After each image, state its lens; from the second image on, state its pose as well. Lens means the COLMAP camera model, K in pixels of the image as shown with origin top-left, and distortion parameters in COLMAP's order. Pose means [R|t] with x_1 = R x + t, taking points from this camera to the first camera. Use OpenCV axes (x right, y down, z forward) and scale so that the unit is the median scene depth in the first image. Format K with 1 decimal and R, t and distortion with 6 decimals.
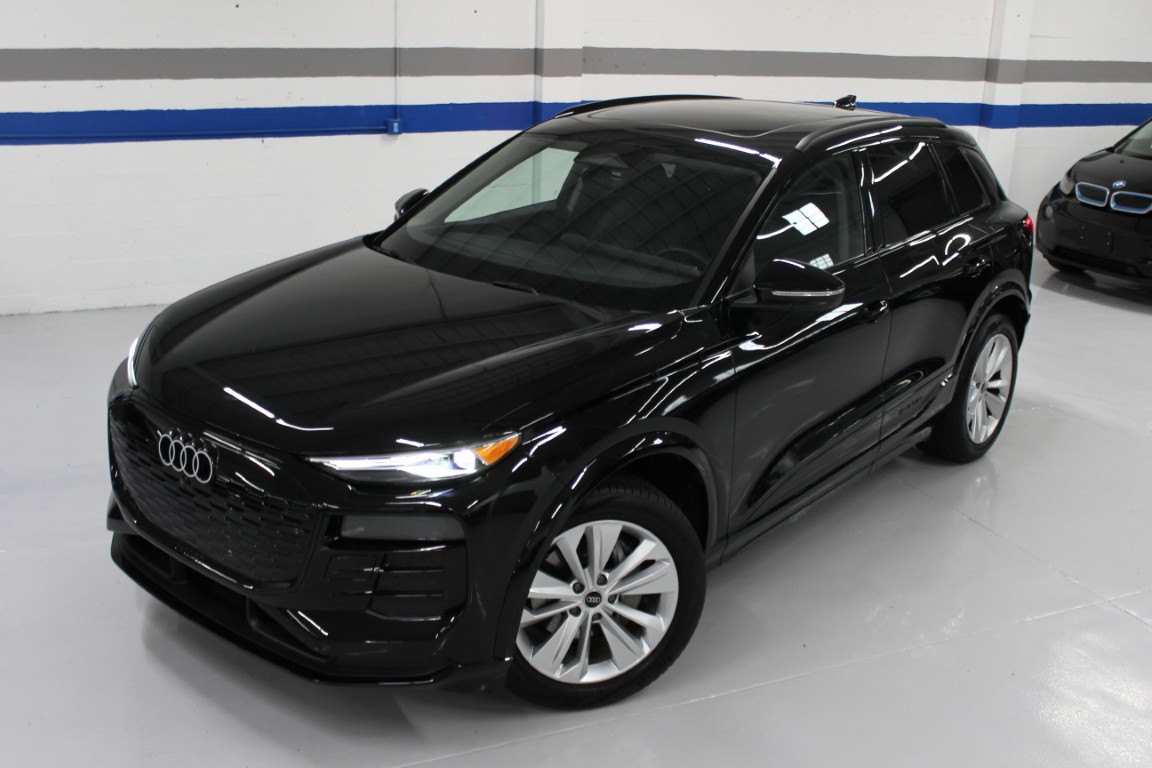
lens RADIAL K [[1231.0, 0, 576.0], [0, 1231.0, 384.0], [0, 0, 1]] dist [-0.142299, 0.177159]
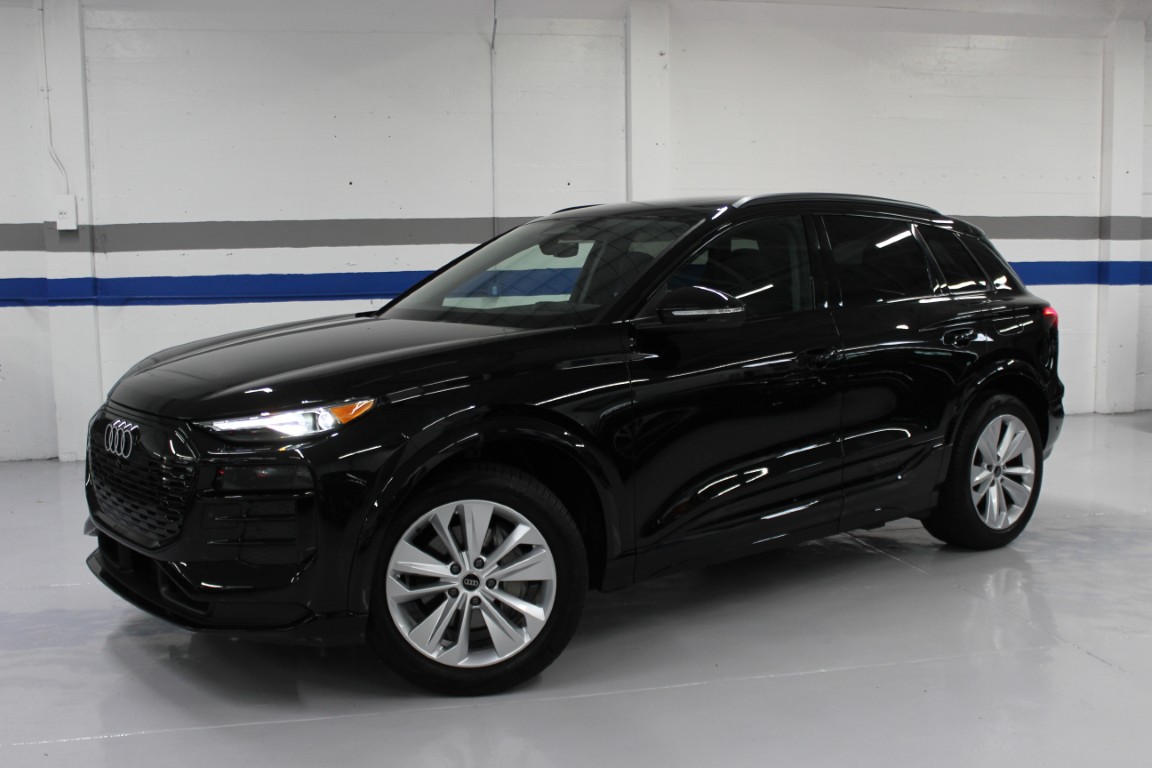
lens RADIAL K [[1231.0, 0, 576.0], [0, 1231.0, 384.0], [0, 0, 1]] dist [-0.142299, 0.177159]
pose [[0.978358, -0.026272, -0.205246, 0.316202], [-0.019267, 0.976032, -0.216773, 0.232415], [0.206022, 0.216036, 0.954402, -0.015173]]
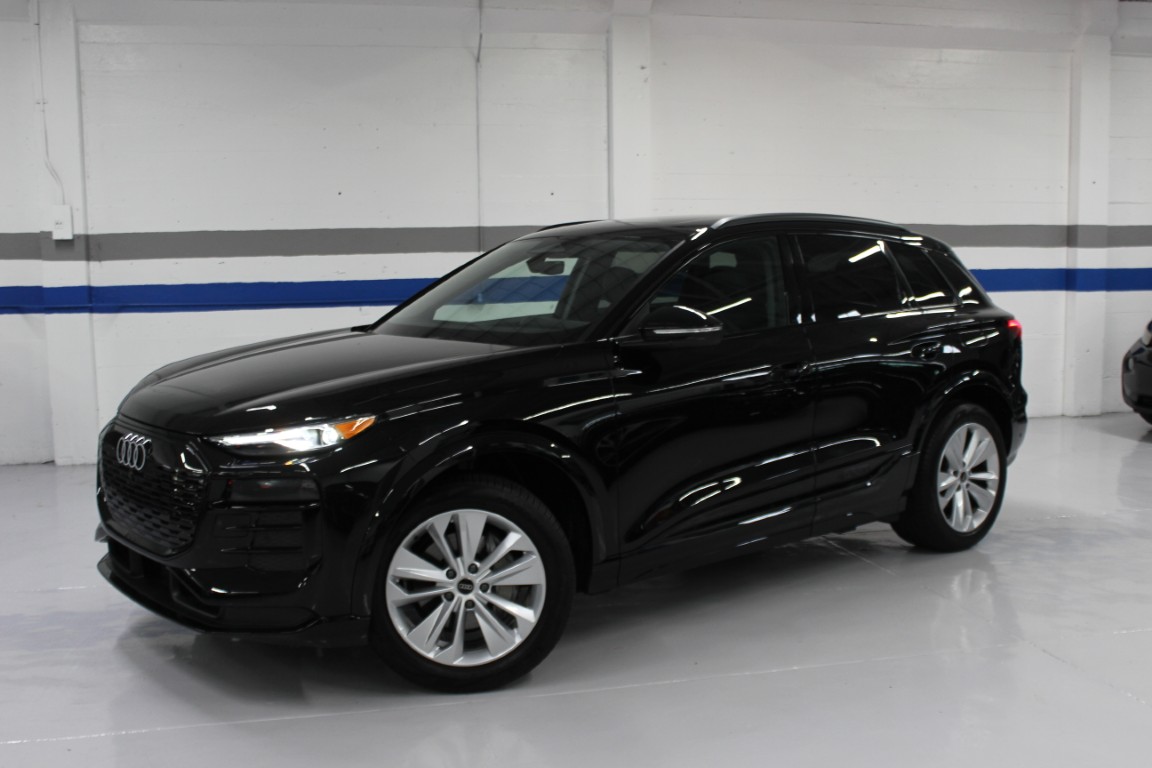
lens RADIAL K [[1231.0, 0, 576.0], [0, 1231.0, 384.0], [0, 0, 1]] dist [-0.142299, 0.177159]
pose [[0.981607, -0.026141, -0.189116, 0.323473], [-0.015094, 0.976854, -0.213372, 0.228977], [0.190316, 0.212302, 0.958492, -0.085984]]
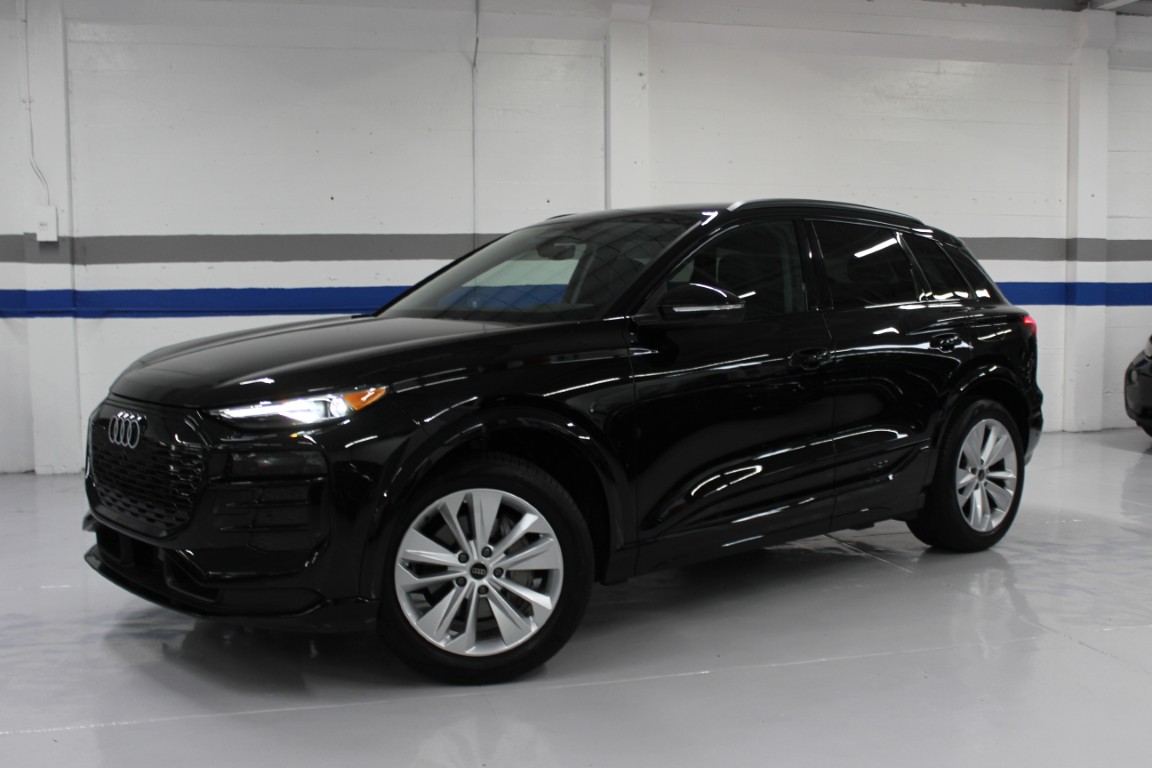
lens RADIAL K [[1231.0, 0, 576.0], [0, 1231.0, 384.0], [0, 0, 1]] dist [-0.142299, 0.177159]
pose [[0.984937, -0.028799, -0.170498, 0.276822], [-0.014013, 0.969496, -0.244705, 0.272762], [0.172345, 0.243409, 0.954489, -0.029482]]
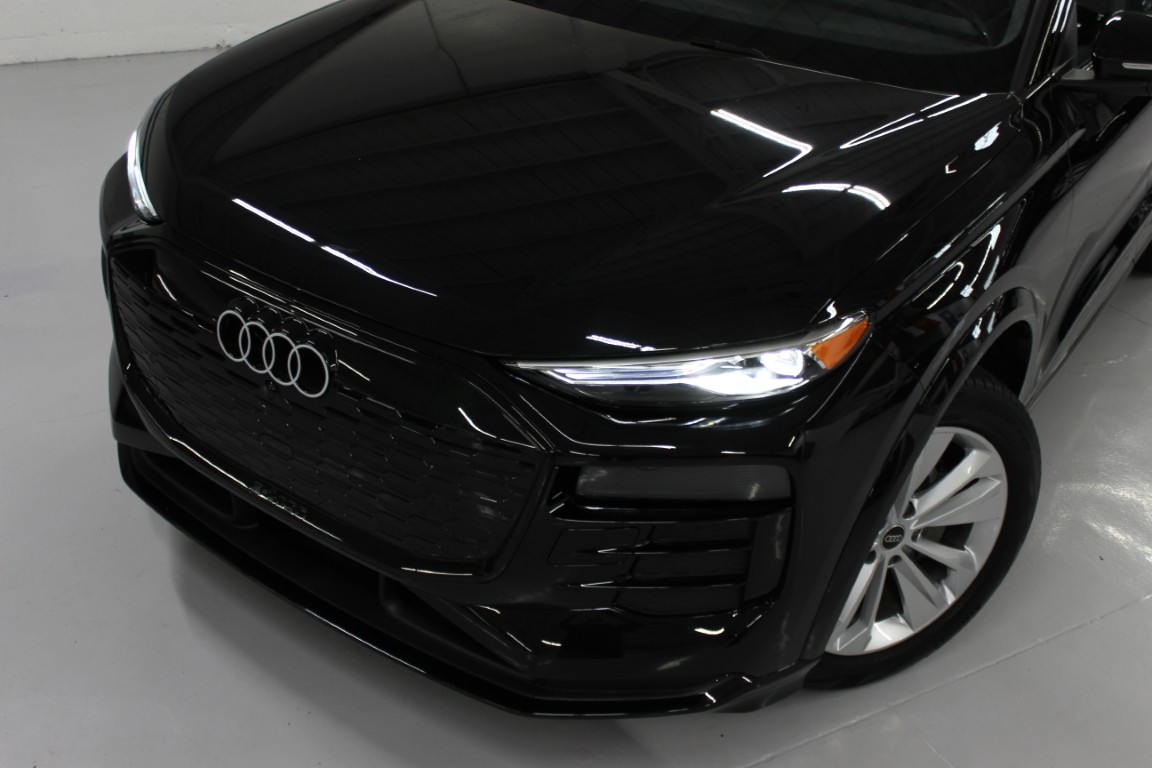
lens RADIAL K [[1231.0, 0, 576.0], [0, 1231.0, 384.0], [0, 0, 1]] dist [-0.142299, 0.177159]
pose [[0.996281, -0.018557, 0.084145, -0.209262], [0.000889, 0.978695, 0.205319, -0.041814], [-0.086162, -0.204480, 0.975071, 0.380592]]
